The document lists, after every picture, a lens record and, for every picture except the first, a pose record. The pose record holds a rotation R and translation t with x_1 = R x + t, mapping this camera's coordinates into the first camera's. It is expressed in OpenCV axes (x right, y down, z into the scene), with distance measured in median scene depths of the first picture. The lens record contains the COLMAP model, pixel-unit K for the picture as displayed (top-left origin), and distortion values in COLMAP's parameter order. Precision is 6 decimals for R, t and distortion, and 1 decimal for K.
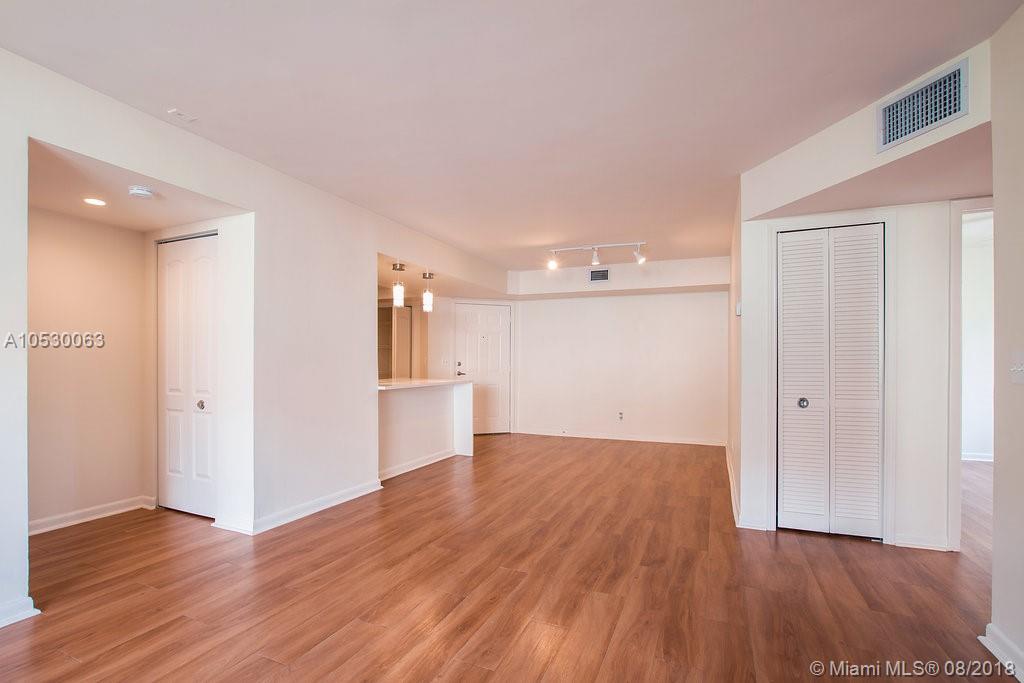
lens RADIAL K [[476.3, 0, 482.8], [0, 476.3, 359.8], [0, 0, 1]] dist [-0.027081, 0.001620]
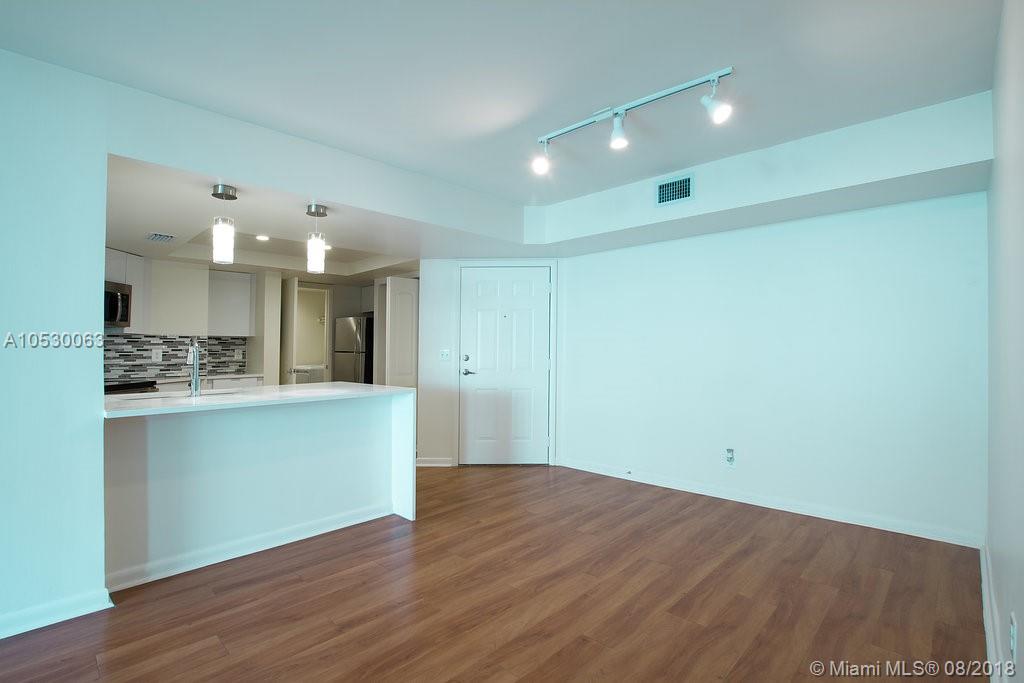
lens RADIAL K [[476.3, 0, 476.6], [0, 476.3, 348.5], [0, 0, 1]] dist [-0.027081, 0.001620]
pose [[0.939649, -0.010326, -0.341985, 0.245748], [0.010089, 0.999946, -0.002473, -0.002984], [0.341992, -0.001126, 0.939702, 0.485441]]
